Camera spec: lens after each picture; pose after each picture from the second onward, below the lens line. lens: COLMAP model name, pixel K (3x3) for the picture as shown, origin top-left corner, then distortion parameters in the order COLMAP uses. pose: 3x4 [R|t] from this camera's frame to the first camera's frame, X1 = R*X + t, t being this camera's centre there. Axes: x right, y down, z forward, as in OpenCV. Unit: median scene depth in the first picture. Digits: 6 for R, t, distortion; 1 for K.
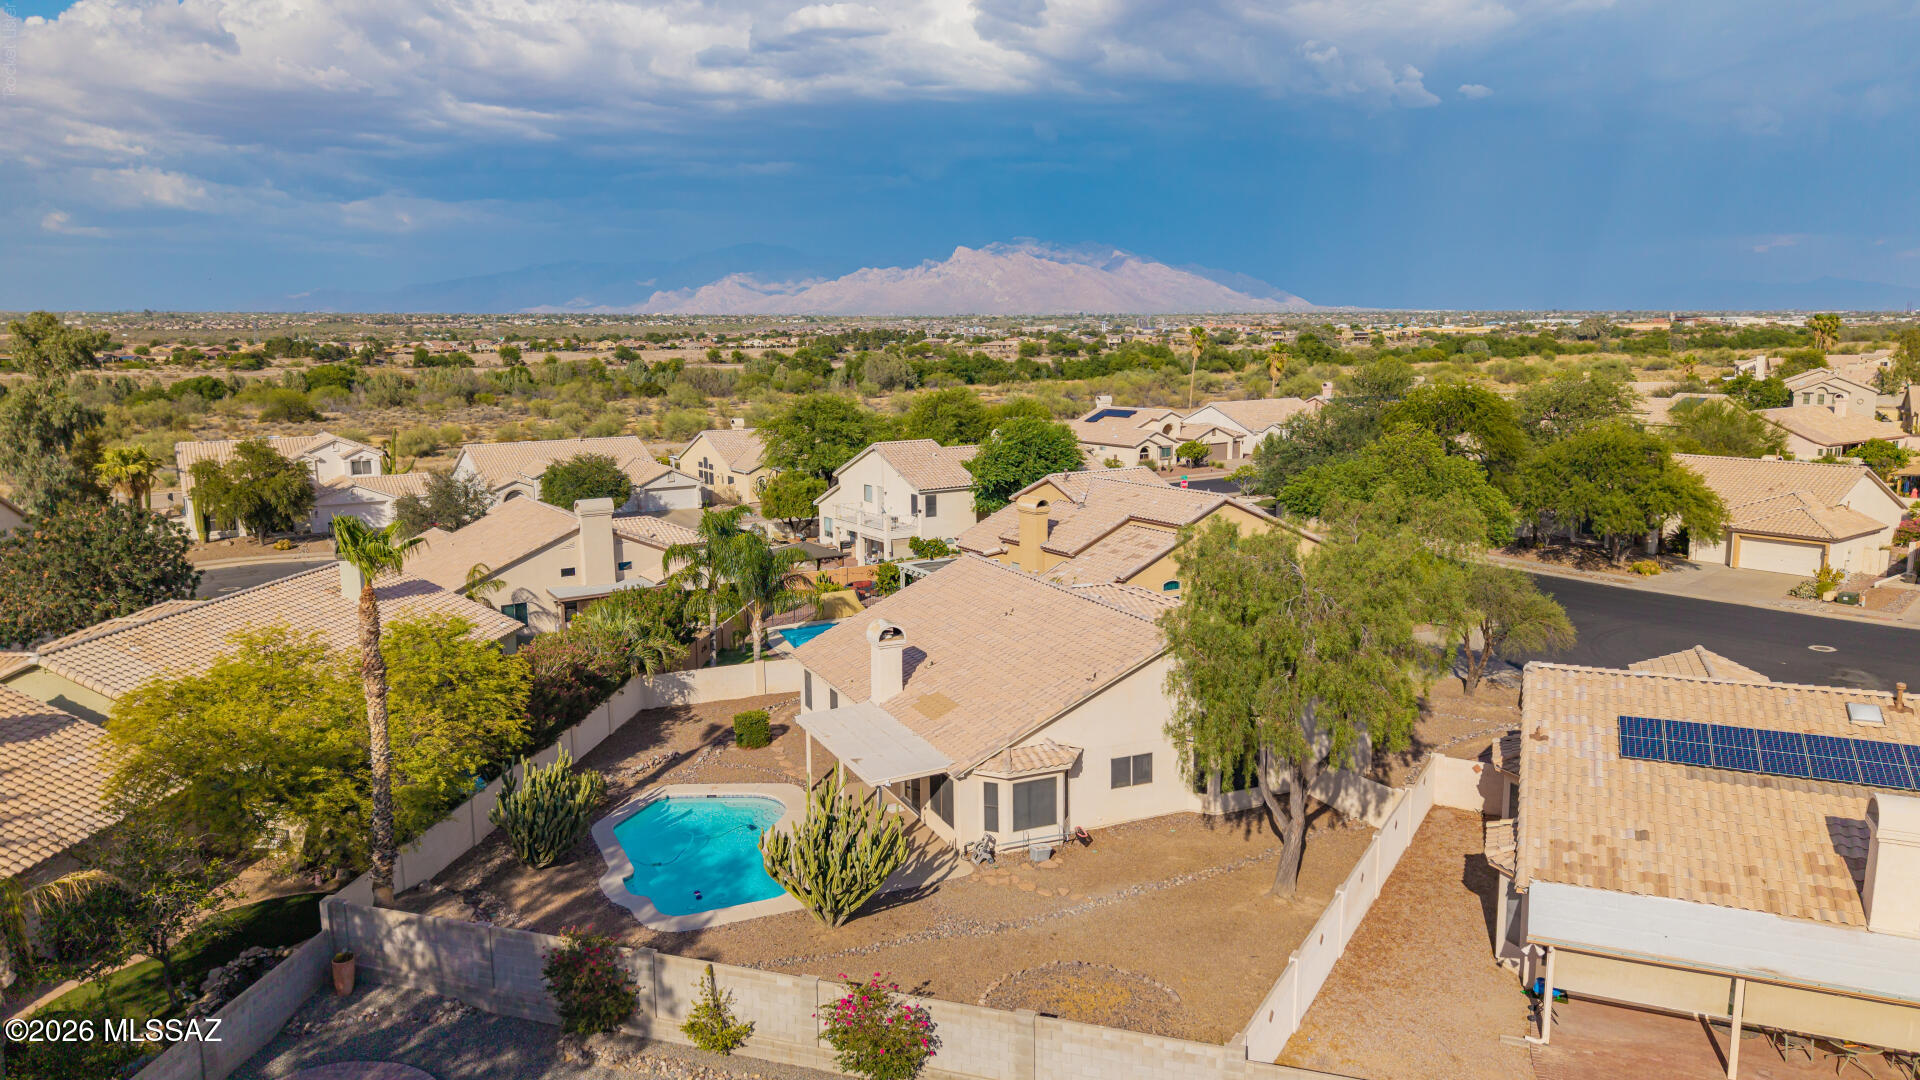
lens RADIAL K [[1333.1, 0, 960.0], [0, 1333.1, 540.0], [0, 0, 1]] dist [0.046369, -0.059598]
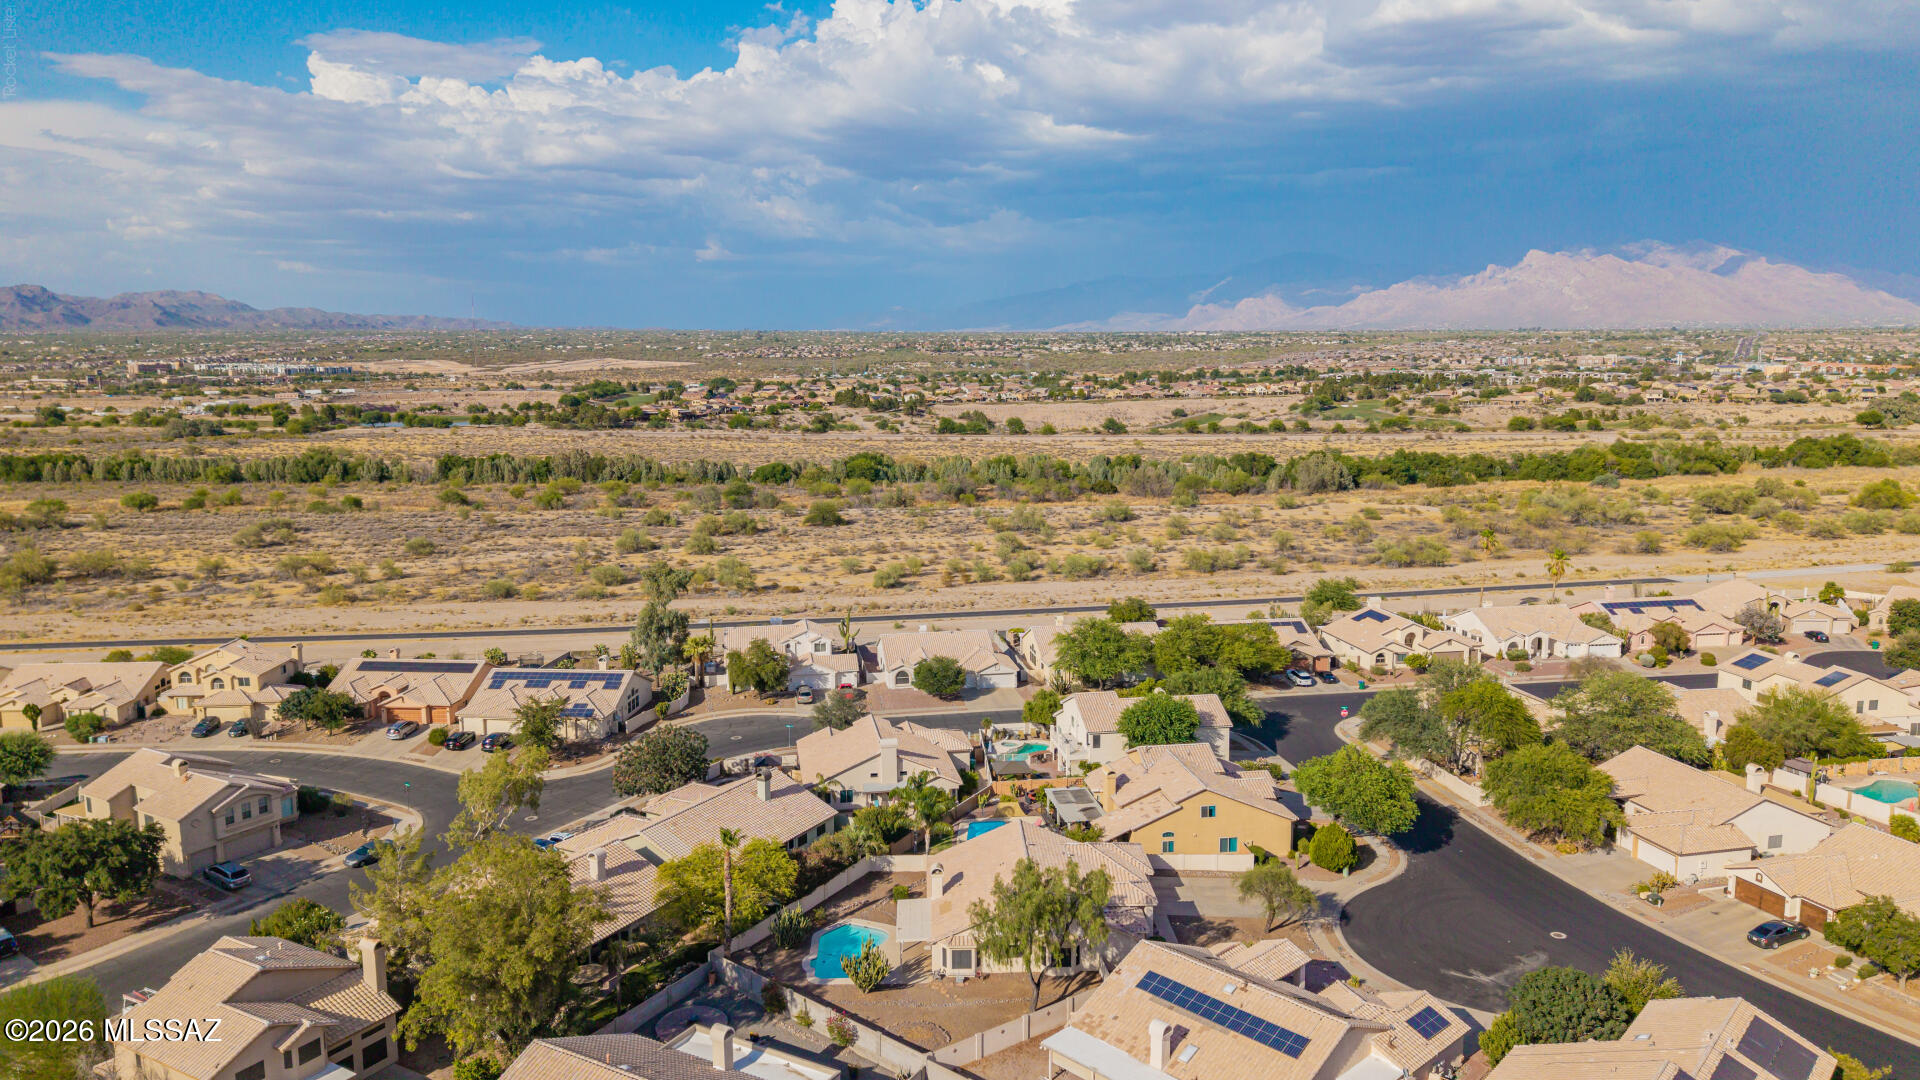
lens RADIAL K [[1332.7, 0, 911.2], [0, 1332.7, 530.8], [0, 0, 1]] dist [0.060569, -0.062697]
pose [[0.910721, 0.053342, -0.409563, 0.835863], [-0.060318, 0.998171, -0.004122, -0.514467], [0.408594, 0.028458, 0.912273, -1.187382]]
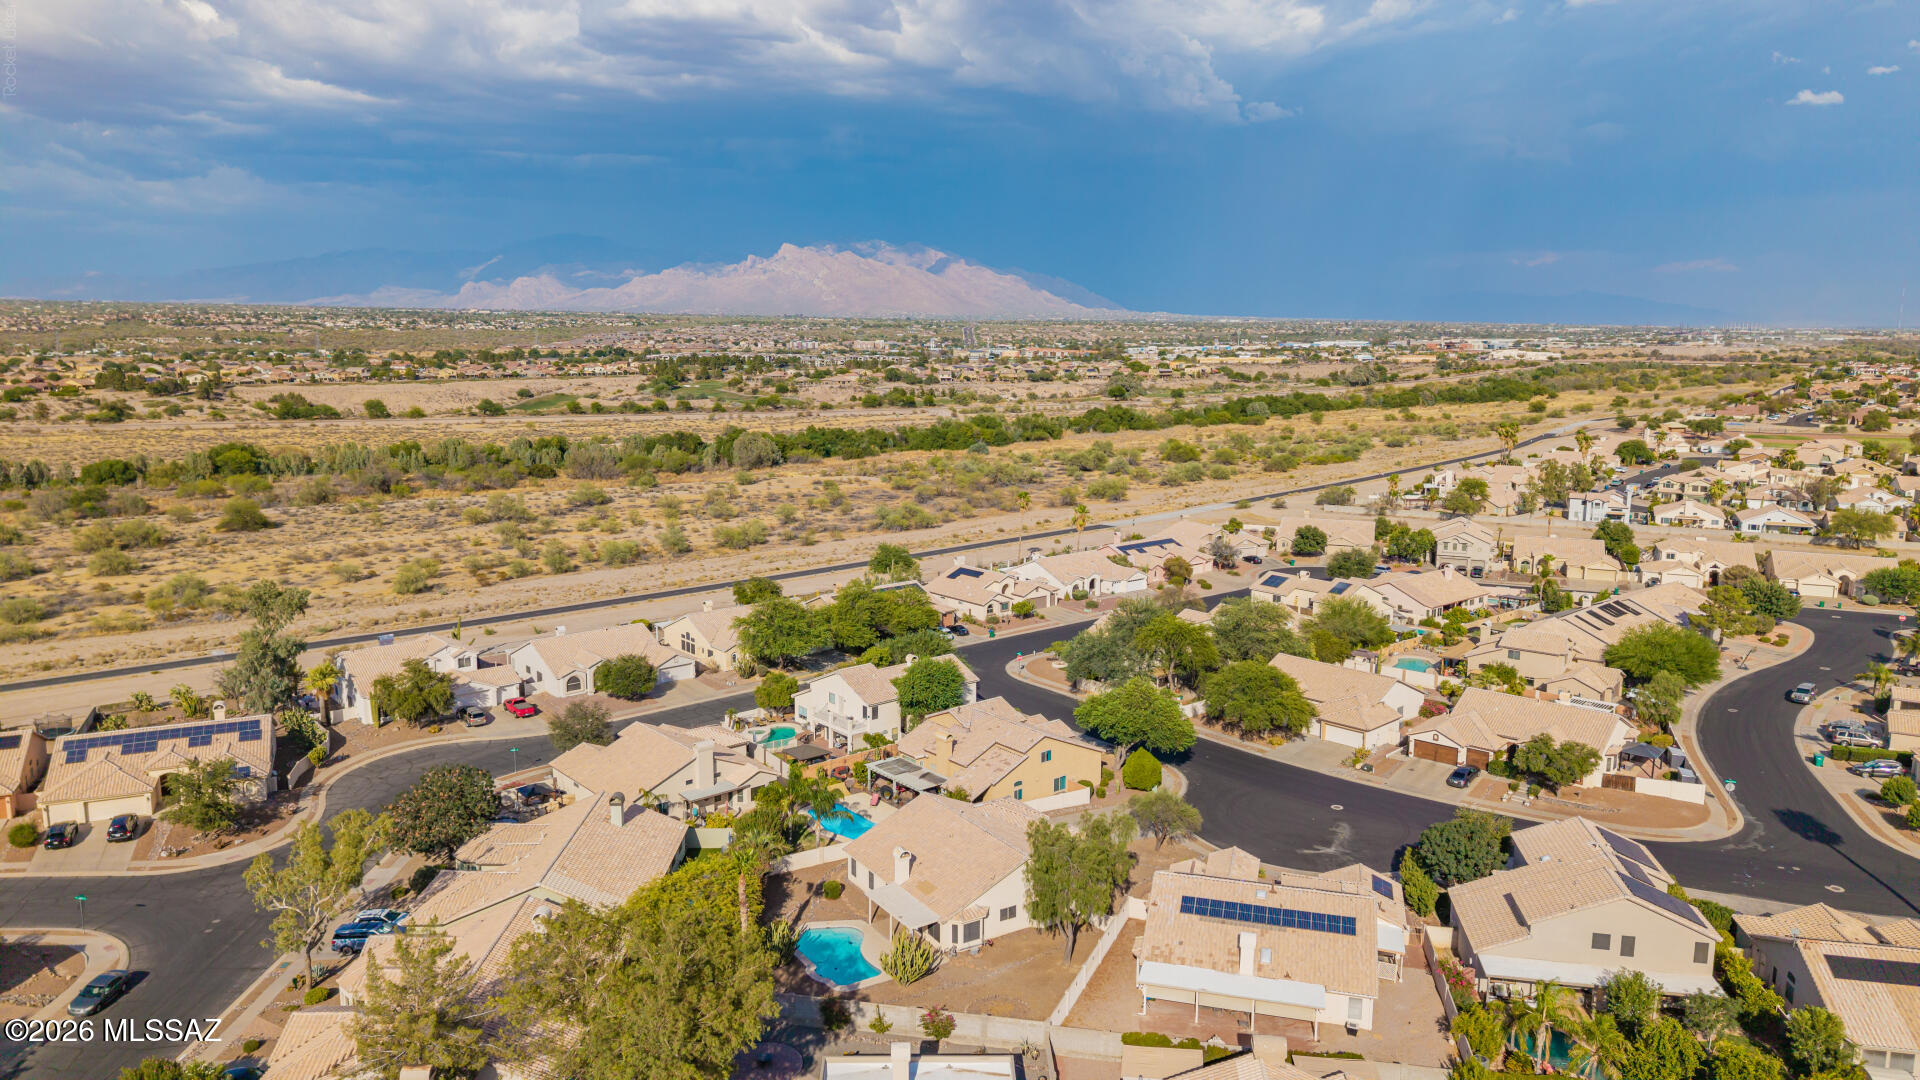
lens RADIAL K [[1315.3, 0, 960.0], [0, 1315.3, 540.0], [0, 0, 1]] dist [0.076204, -0.096836]
pose [[0.991662, -0.010542, 0.128435, -0.245411], [0.010080, 0.999940, 0.004251, -0.486582], [-0.128473, -0.002921, 0.991709, -1.303152]]
